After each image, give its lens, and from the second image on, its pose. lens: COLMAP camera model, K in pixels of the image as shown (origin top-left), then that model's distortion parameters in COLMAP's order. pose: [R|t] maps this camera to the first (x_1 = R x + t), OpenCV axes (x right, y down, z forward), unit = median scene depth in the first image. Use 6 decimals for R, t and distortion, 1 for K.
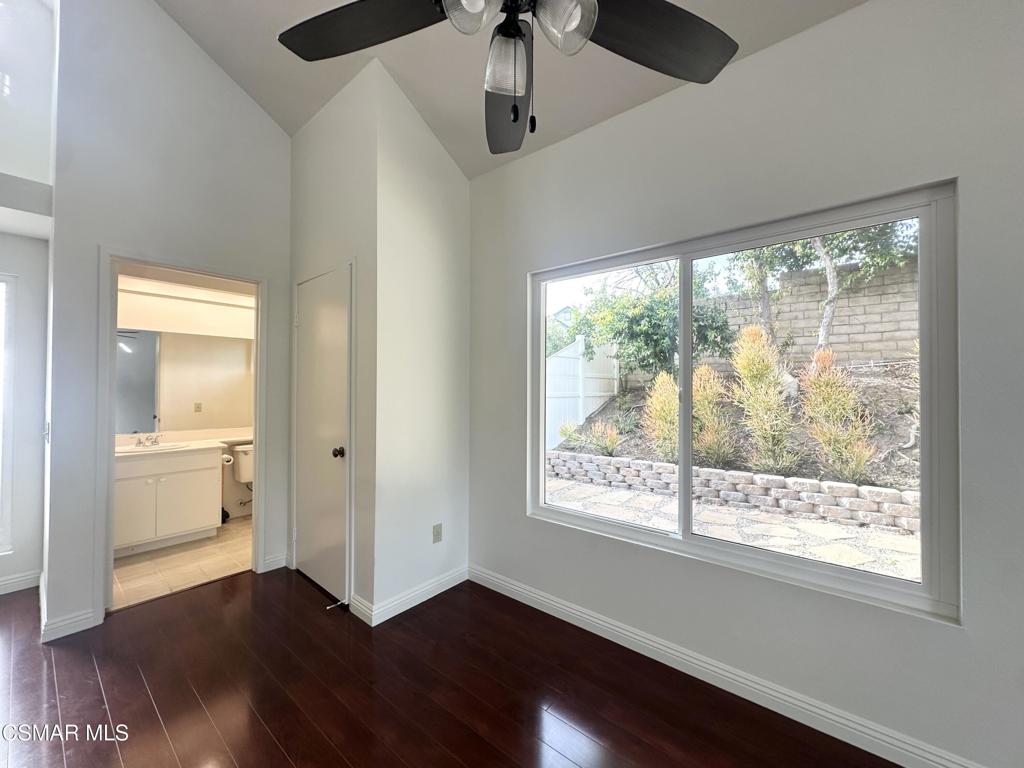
lens RADIAL K [[410.3, 0, 512.5], [0, 410.3, 385.2], [0, 0, 1]] dist [-0.003114, -0.000238]
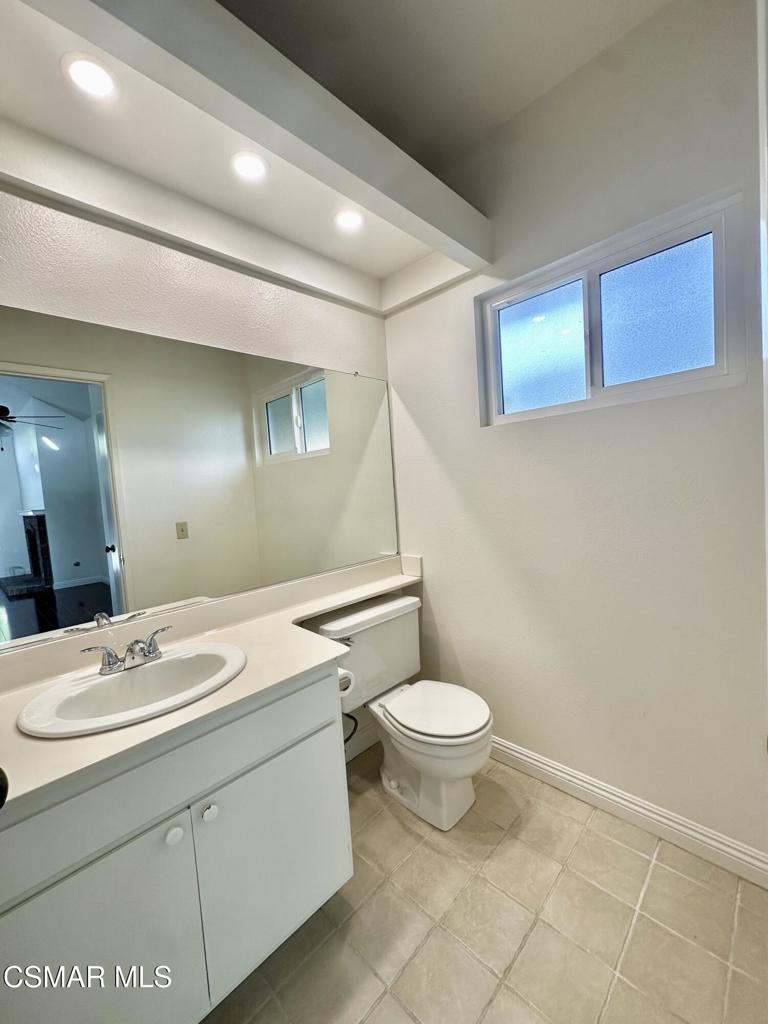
lens RADIAL K [[410.3, 0, 383.8], [0, 410.3, 511.6], [0, 0, 1]] dist [-0.003114, -0.000238]
pose [[0.994842, -0.050262, -0.088109, -0.525895], [0.057235, 0.995270, 0.078495, 0.001135], [0.083747, -0.083133, 0.993013, 0.557470]]
